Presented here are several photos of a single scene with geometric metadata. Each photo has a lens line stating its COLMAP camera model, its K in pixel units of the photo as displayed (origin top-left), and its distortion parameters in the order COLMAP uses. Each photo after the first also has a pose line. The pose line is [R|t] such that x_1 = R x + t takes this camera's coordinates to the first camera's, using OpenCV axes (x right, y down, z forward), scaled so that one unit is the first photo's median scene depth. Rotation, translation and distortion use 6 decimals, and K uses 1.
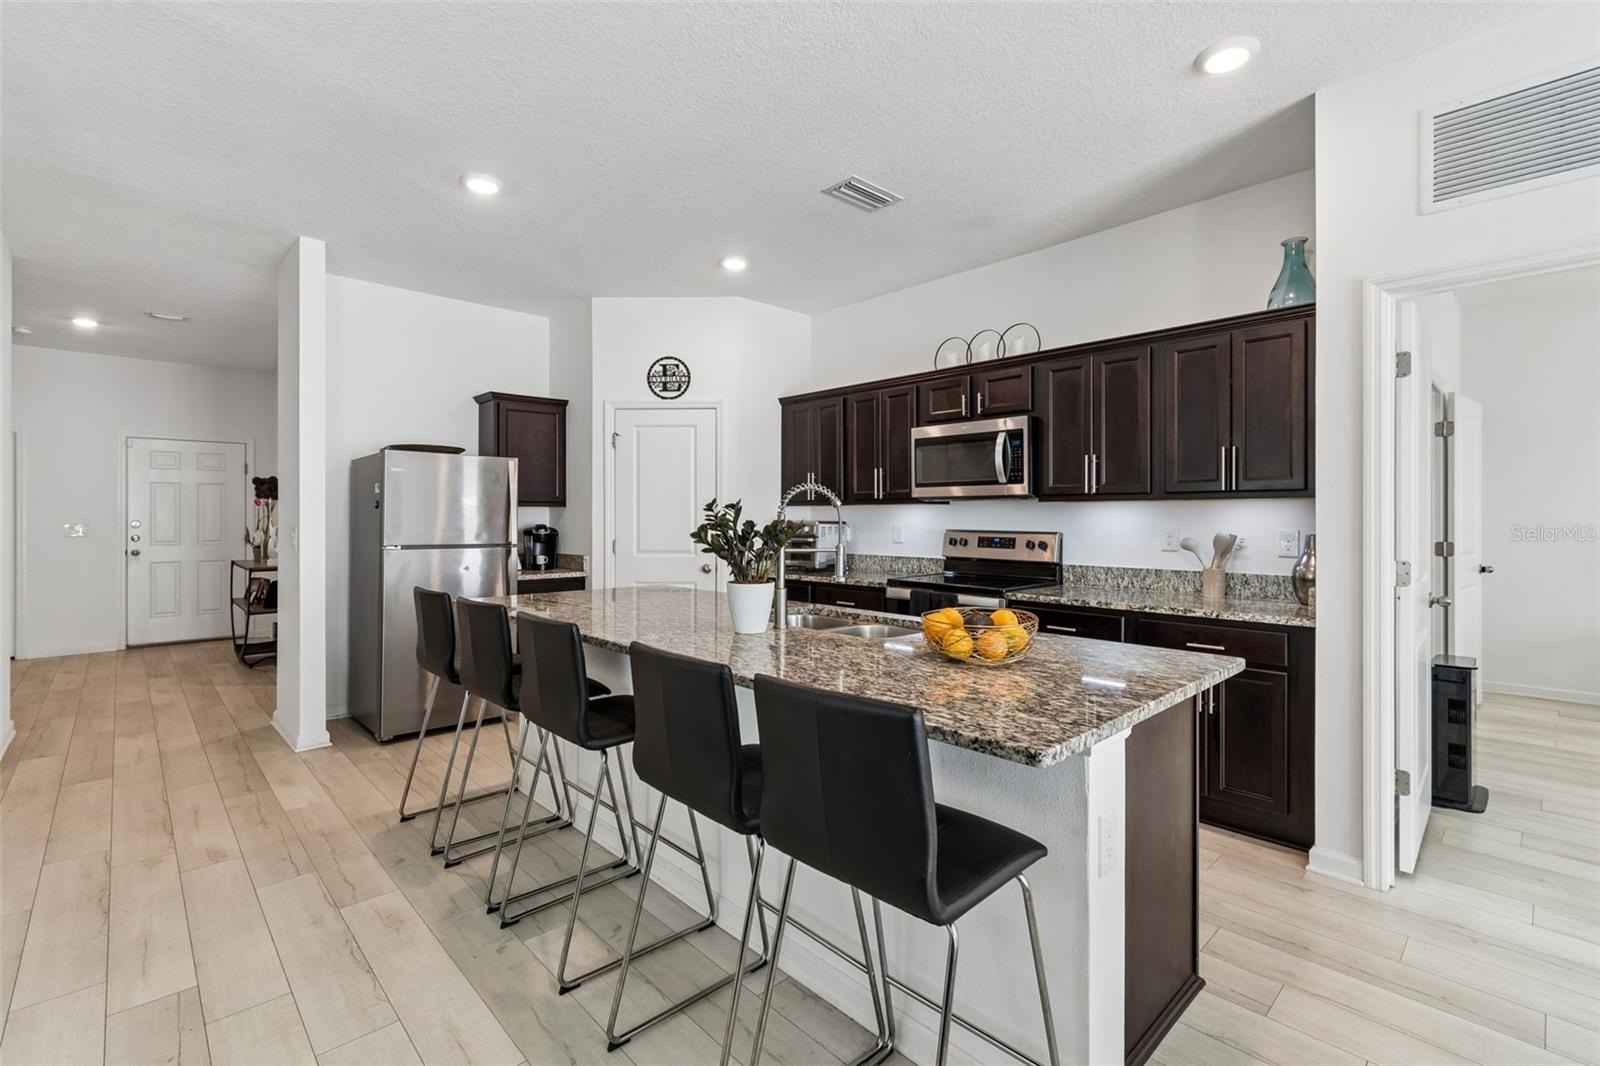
lens RADIAL K [[723.9, 0, 793.7], [0, 723.9, 521.0], [0, 0, 1]] dist [0.001703, 0.000375]
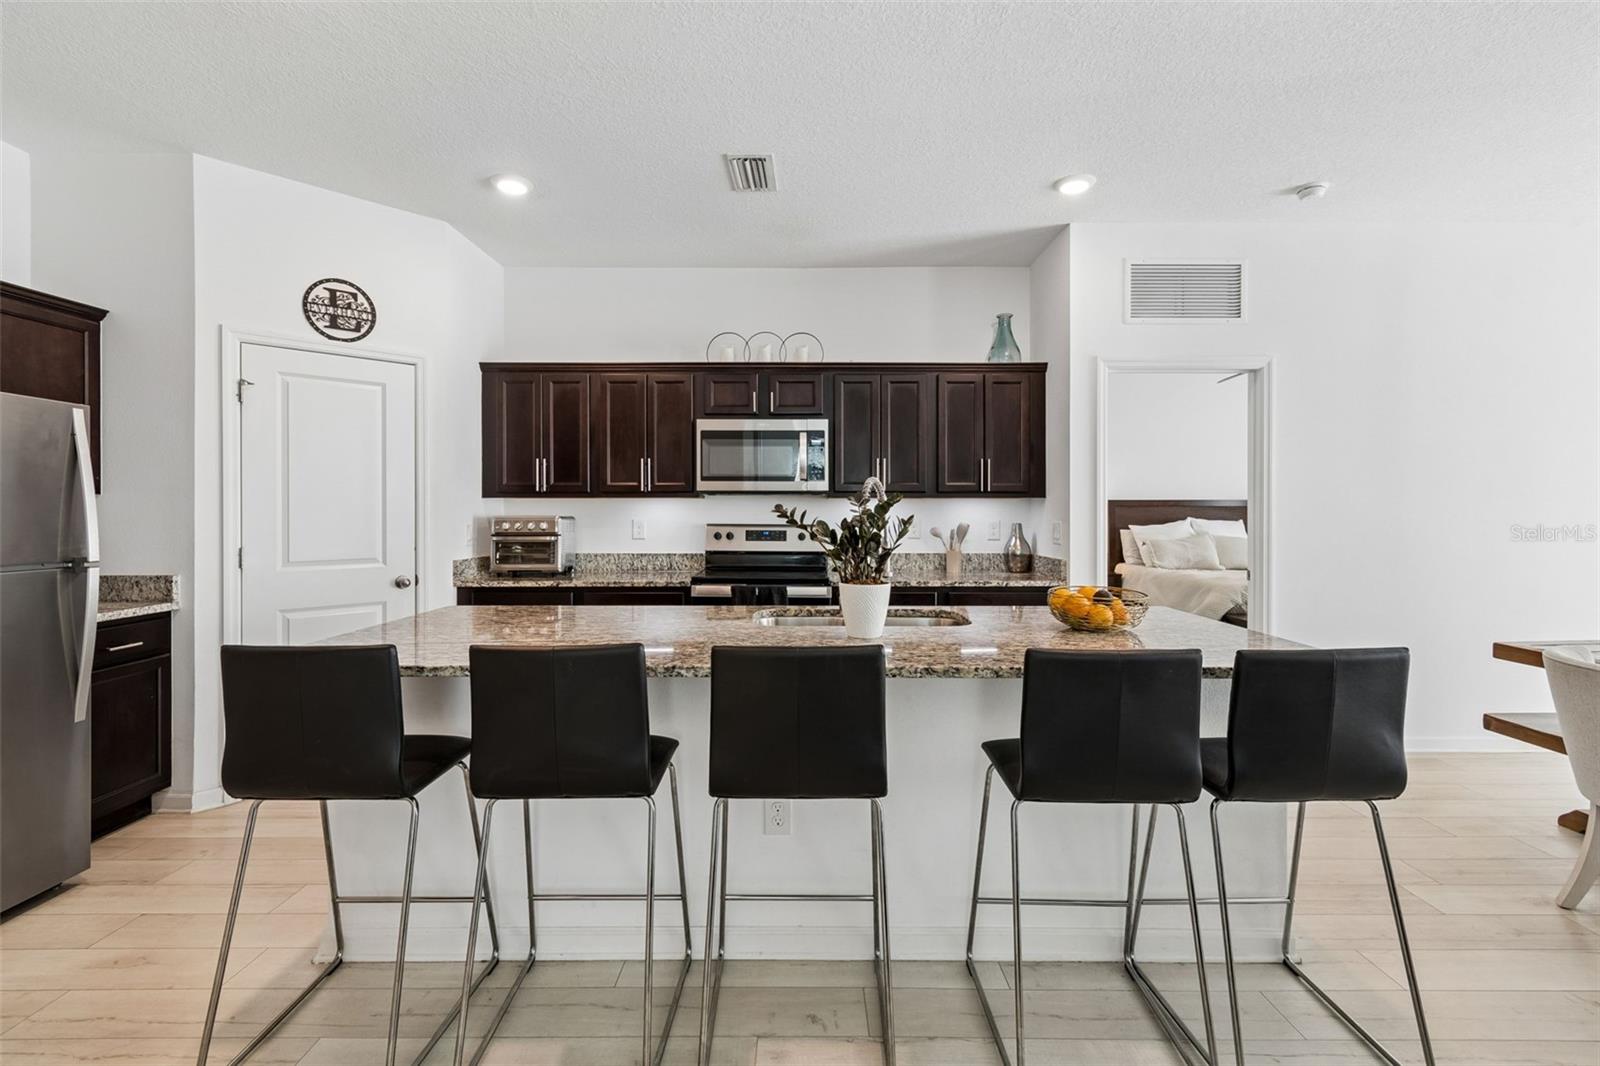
lens RADIAL K [[719.6, 0, 802.2], [0, 719.6, 512.5], [0, 0, 1]] dist [0.000866, 0.000105]
pose [[0.679856, -0.001661, 0.733343, -0.418320], [0.004991, 0.999985, -0.002362, -0.000753], [-0.733328, 0.005266, 0.679854, 0.233867]]
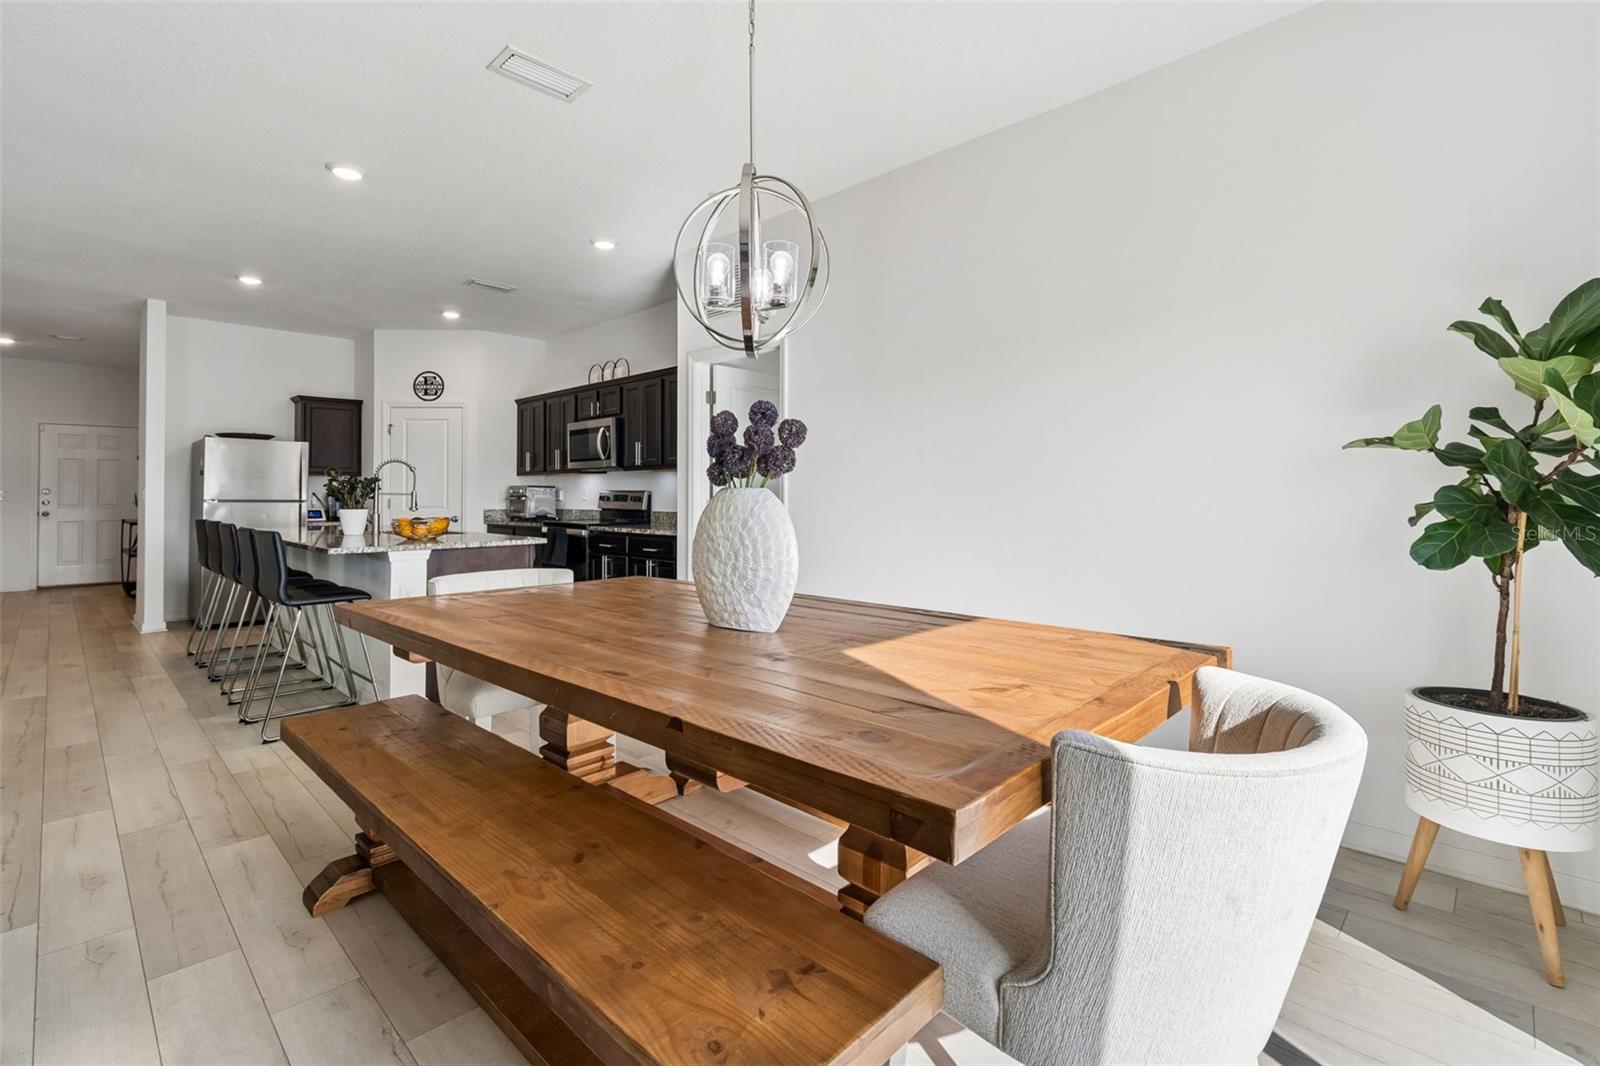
lens RADIAL K [[717.4, 0, 782.2], [0, 717.4, 486.3], [0, 0, 1]] dist [0.001534, 0.000087]
pose [[0.999085, -0.000282, 0.042778, 0.516957], [0.000988, 0.999864, -0.016476, 0.027824], [-0.042768, 0.016504, 0.998949, -0.495114]]
